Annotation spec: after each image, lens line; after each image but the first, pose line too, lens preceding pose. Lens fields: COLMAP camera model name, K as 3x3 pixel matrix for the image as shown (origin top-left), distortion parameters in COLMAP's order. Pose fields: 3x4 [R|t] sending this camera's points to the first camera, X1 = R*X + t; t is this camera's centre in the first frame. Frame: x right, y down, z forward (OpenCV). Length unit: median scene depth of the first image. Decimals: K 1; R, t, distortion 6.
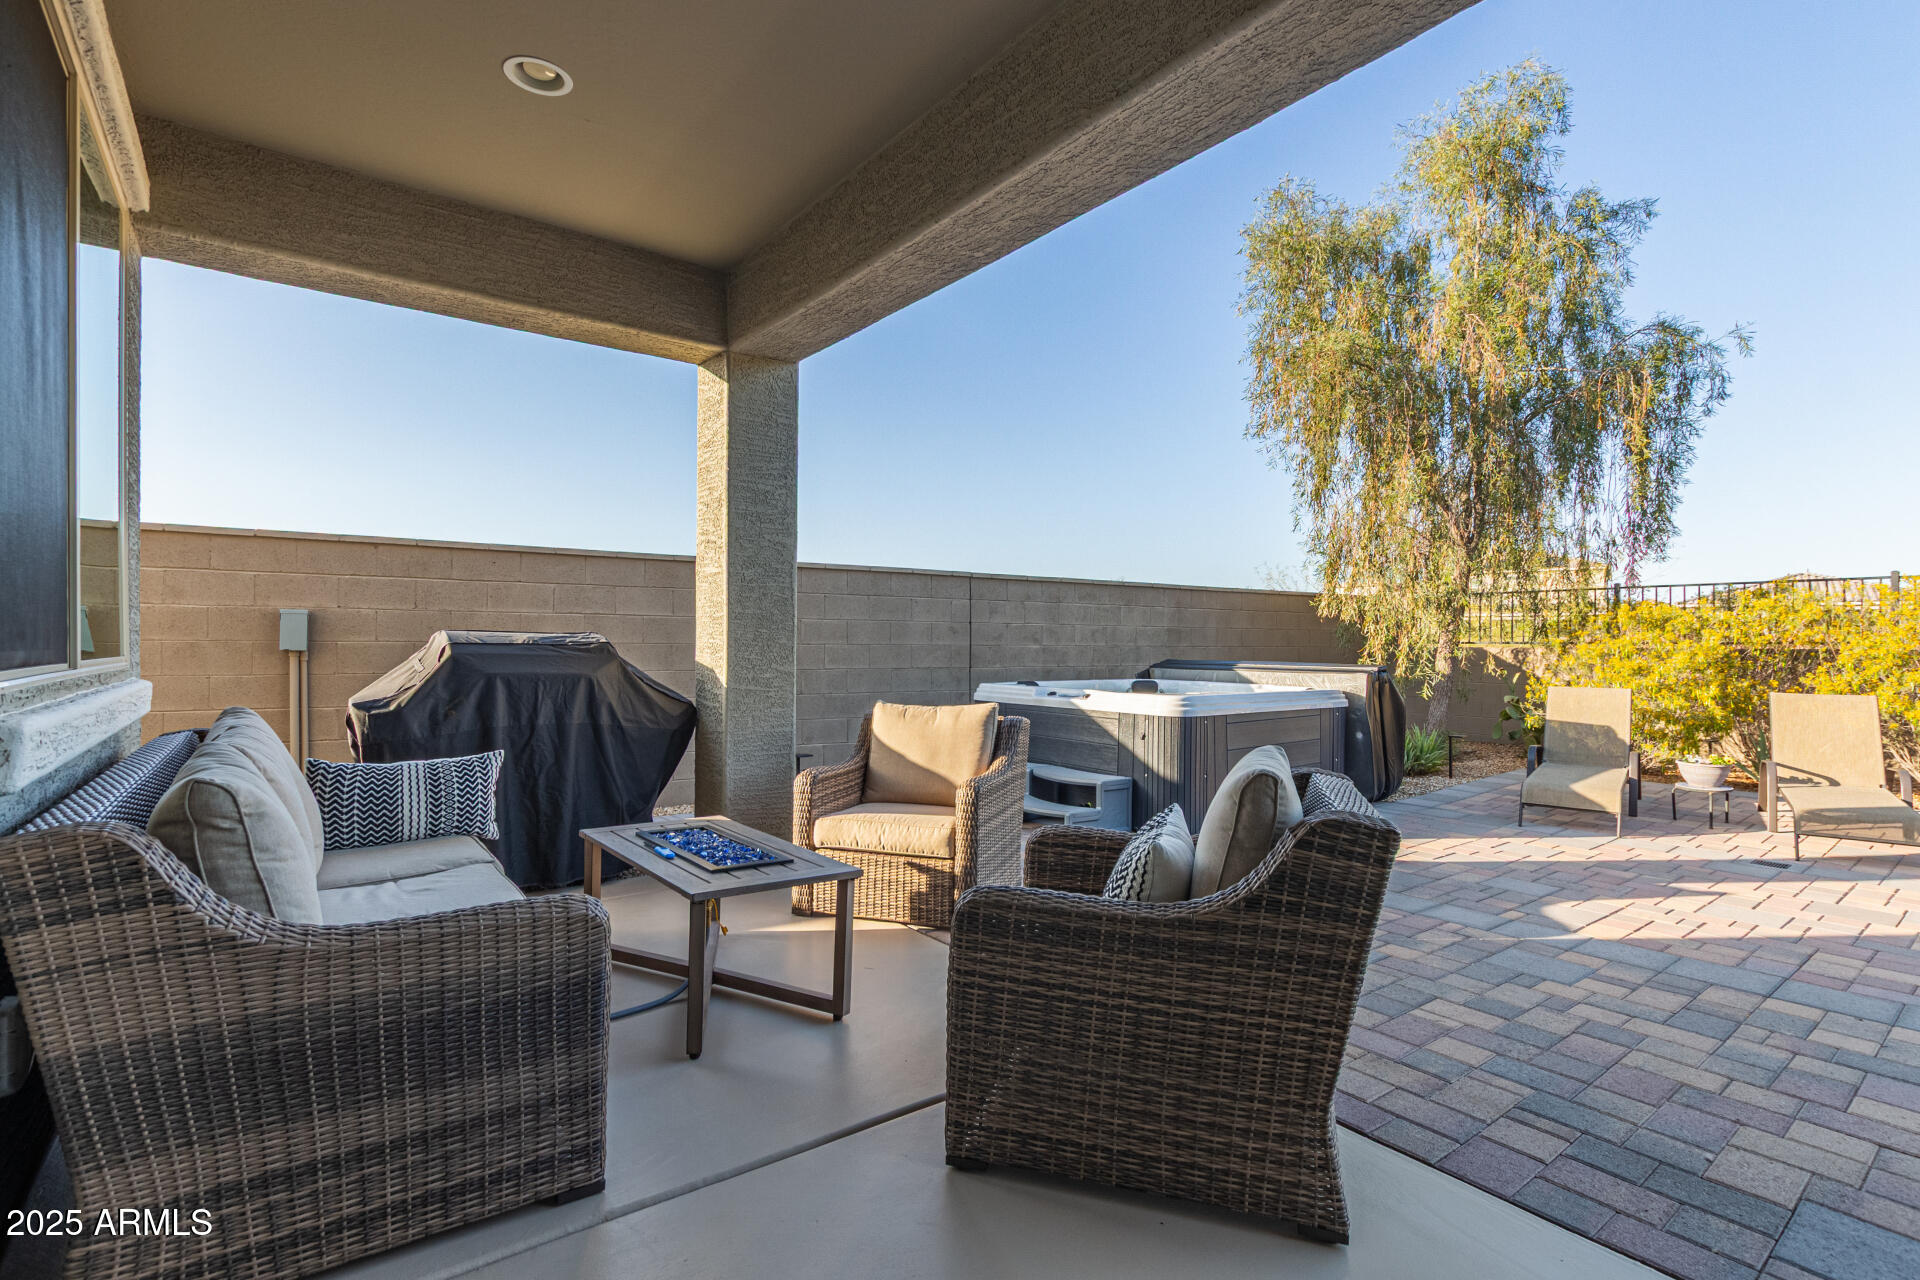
lens RADIAL K [[897.5, 0, 1002.4], [0, 897.5, 643.9], [0, 0, 1]] dist [0.009840, -0.003964]
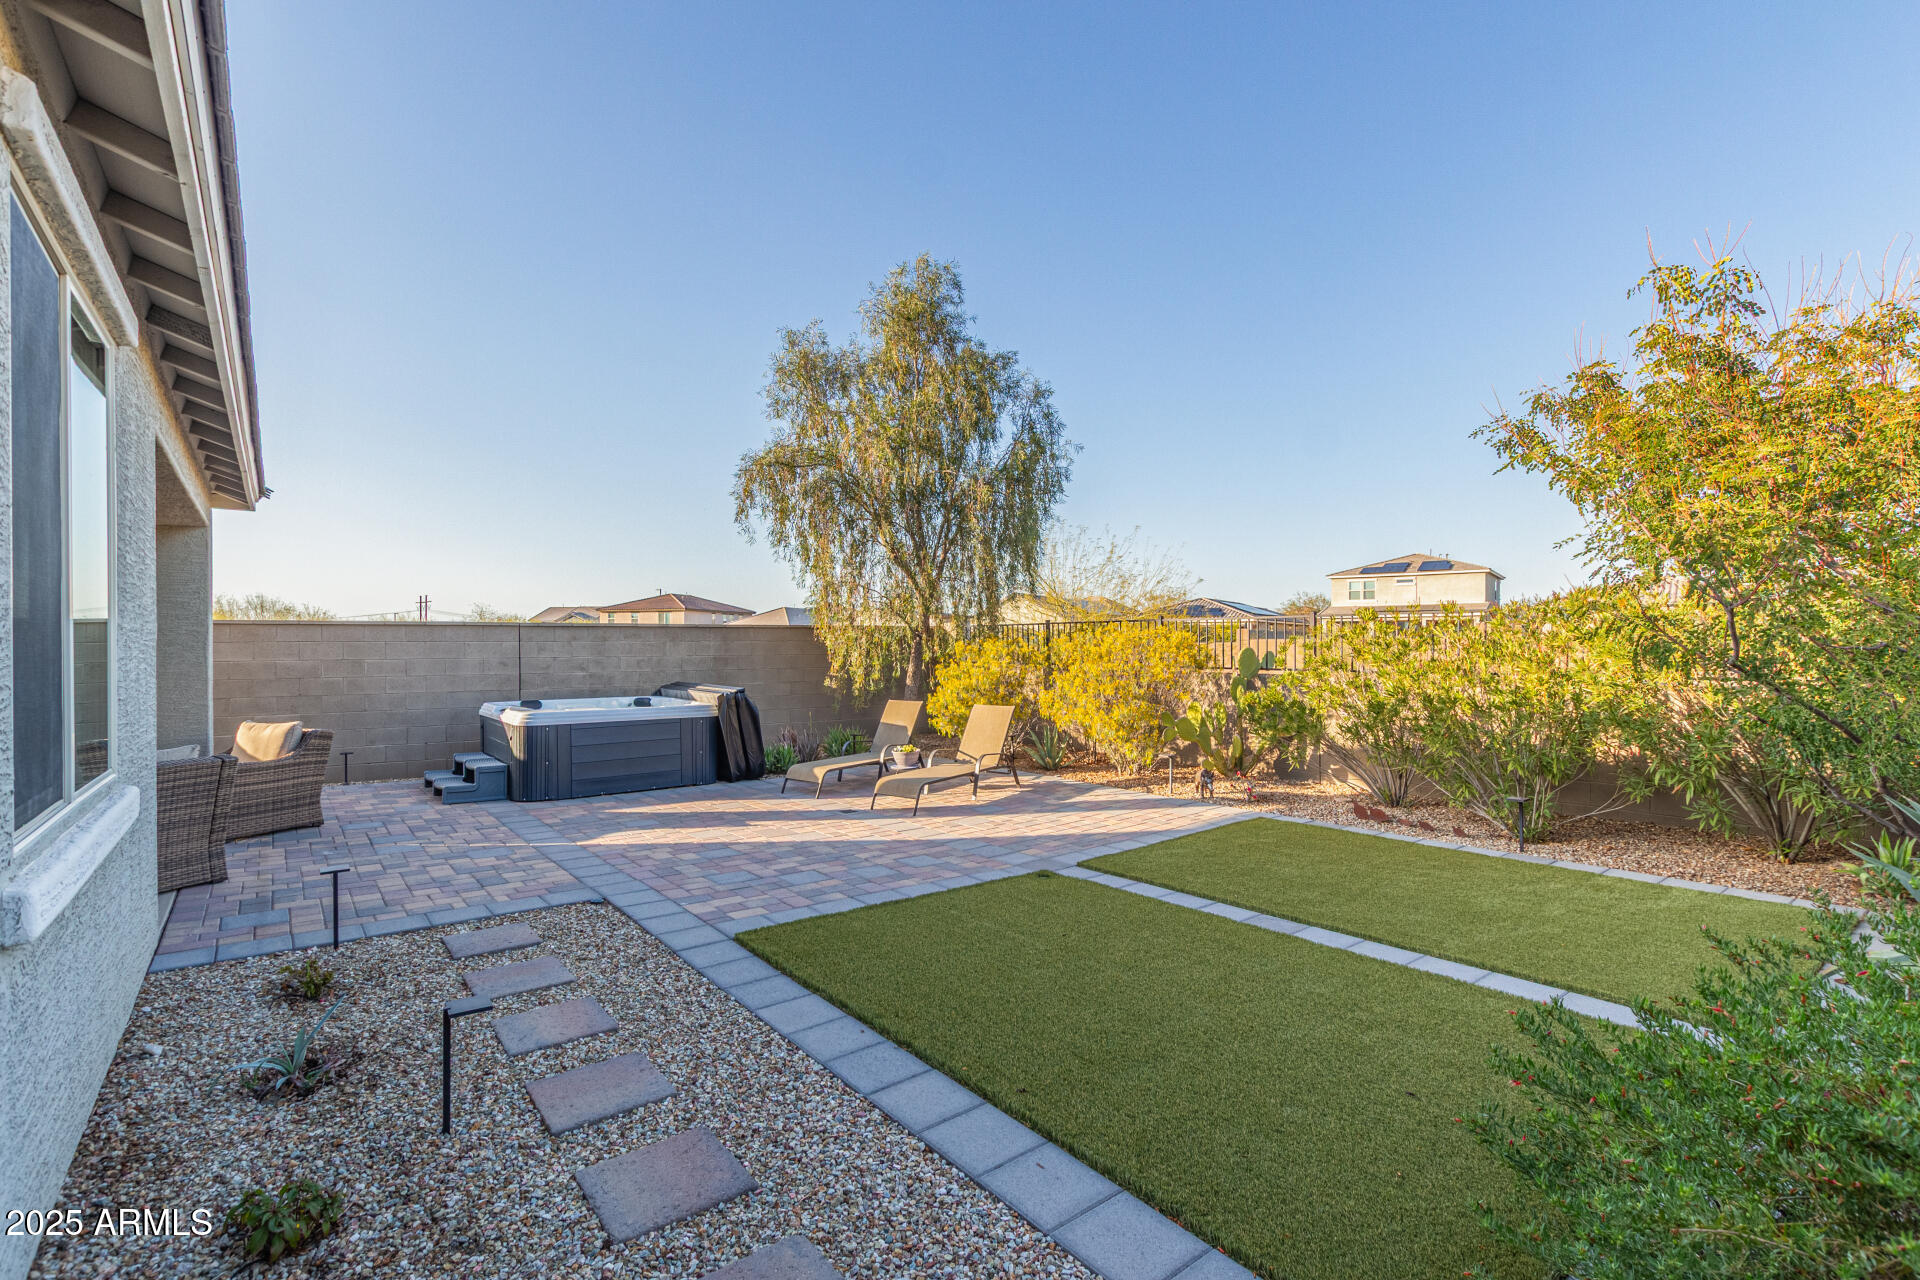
lens RADIAL K [[897.5, 0, 976.5], [0, 897.5, 642.1], [0, 0, 1]] dist [0.009840, -0.003964]
pose [[0.999926, -0.006010, -0.010592, 0.667099], [0.006034, 0.999979, 0.002227, -0.045161], [0.010579, -0.002290, 0.999941, -0.396758]]
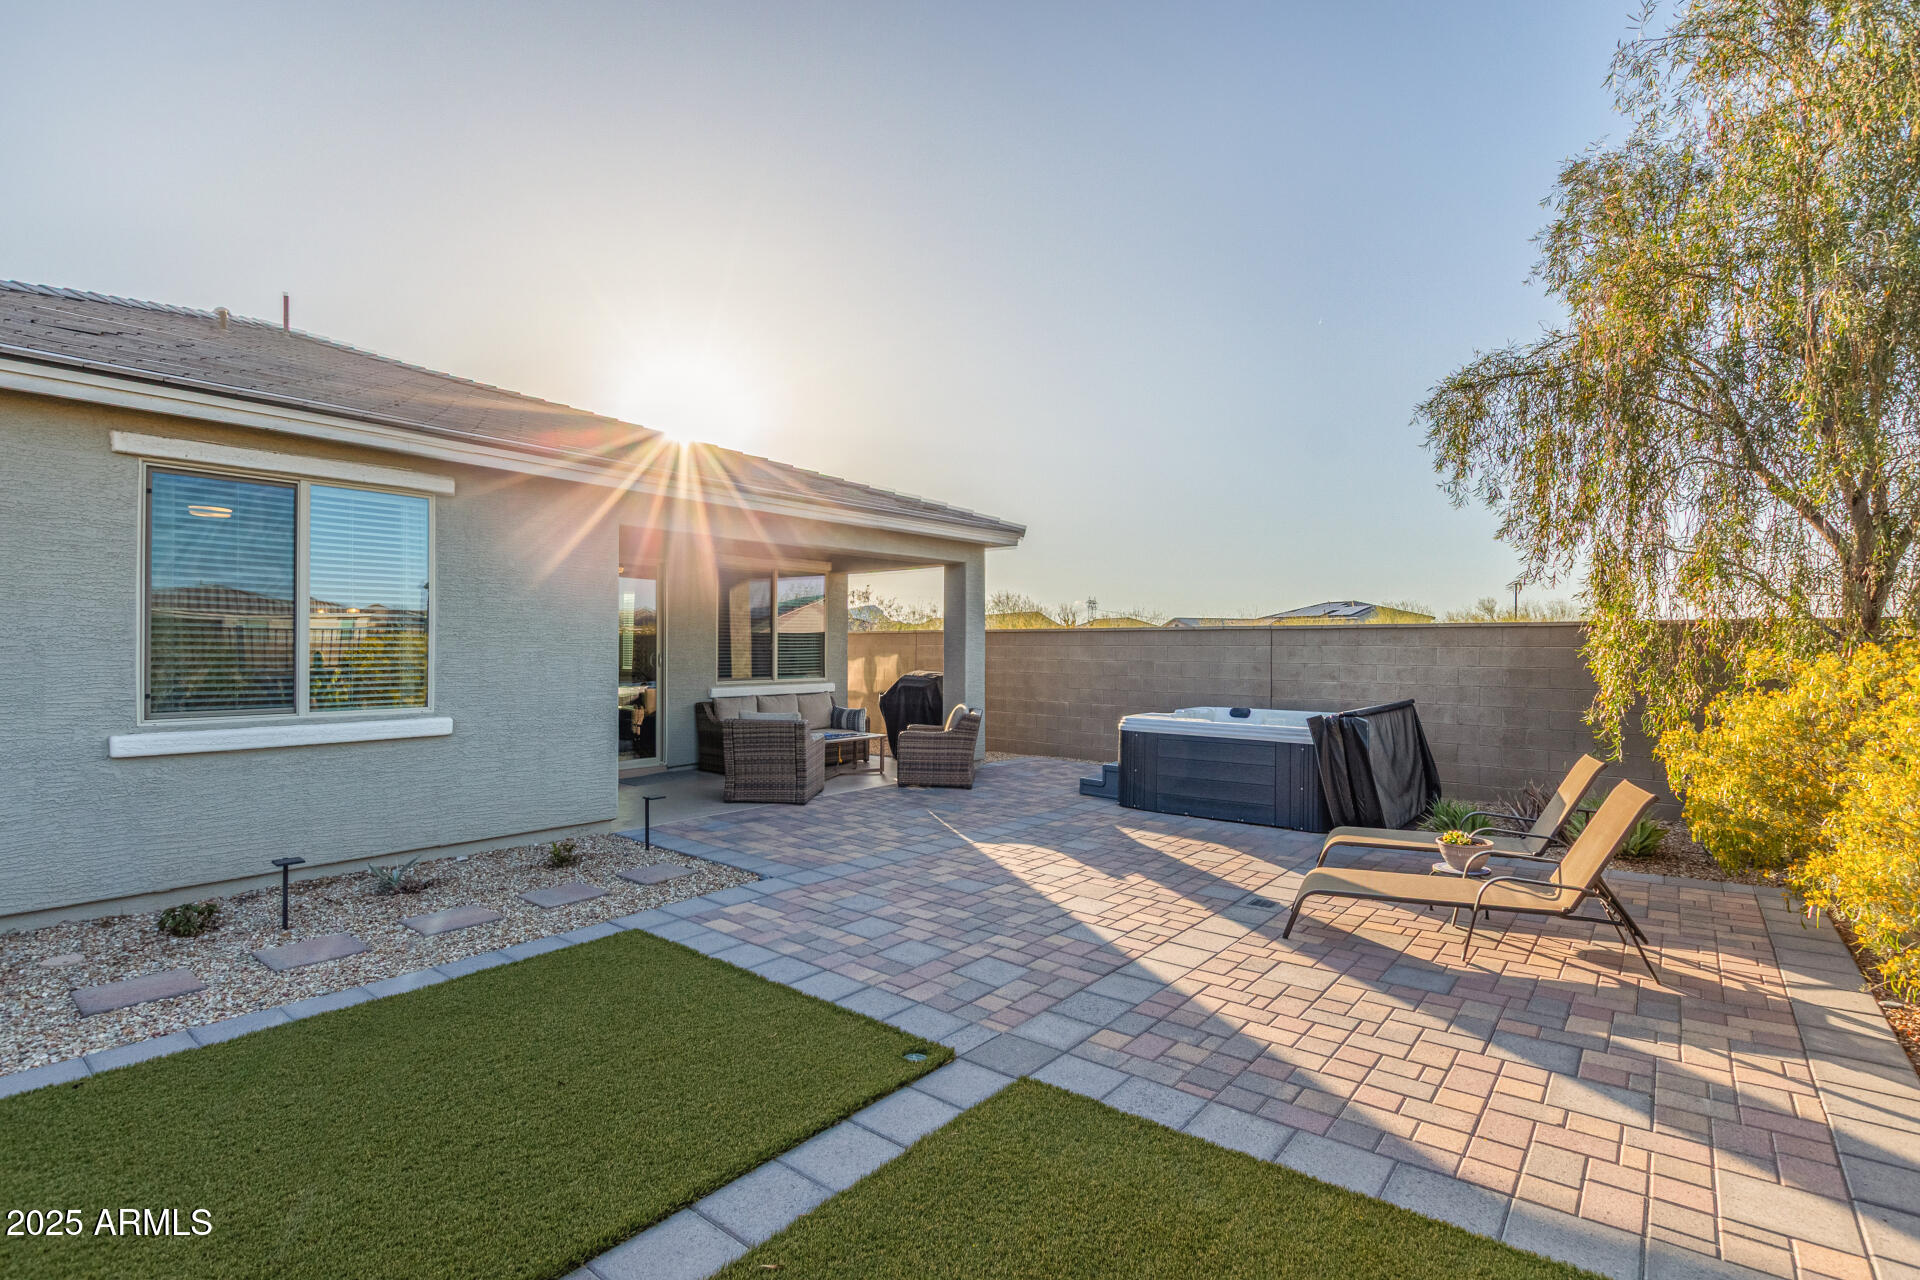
lens RADIAL K [[897.5, 0, 970.5], [0, 897.5, 638.2], [0, 0, 1]] dist [0.009840, -0.003964]
pose [[0.192994, -0.010568, -0.981143, 1.140524], [0.001362, 0.999944, -0.010503, -0.045481], [0.981199, 0.000691, 0.192997, 0.279804]]
